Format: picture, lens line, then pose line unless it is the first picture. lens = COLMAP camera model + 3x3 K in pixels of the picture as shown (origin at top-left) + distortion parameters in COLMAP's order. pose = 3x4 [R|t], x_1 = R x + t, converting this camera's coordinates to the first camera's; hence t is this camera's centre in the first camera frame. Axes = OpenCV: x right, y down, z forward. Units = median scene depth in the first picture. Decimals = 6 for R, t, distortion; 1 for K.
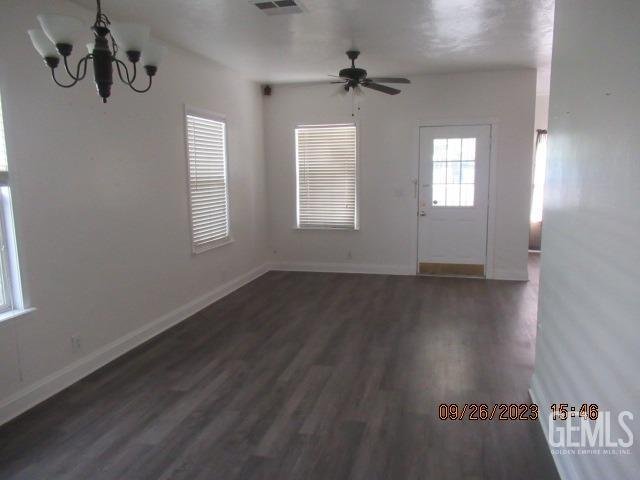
lens RADIAL K [[480.6, 0, 320.0], [0, 480.6, 240.0], [0, 0, 1]] dist [-0.002376, 0.002280]
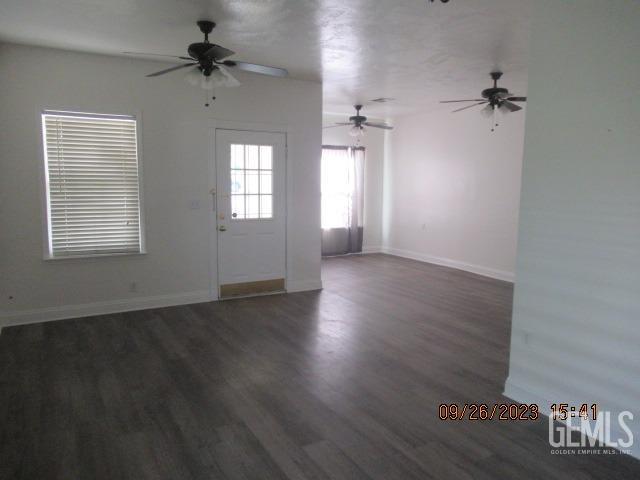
lens RADIAL K [[480.6, 0, 320.0], [0, 480.6, 240.0], [0, 0, 1]] dist [-0.002376, 0.002280]
pose [[0.713634, -0.066134, 0.697390, -0.269295], [0.079882, 0.996722, 0.012777, -0.031134], [-0.695949, 0.046591, 0.716578, 0.254491]]
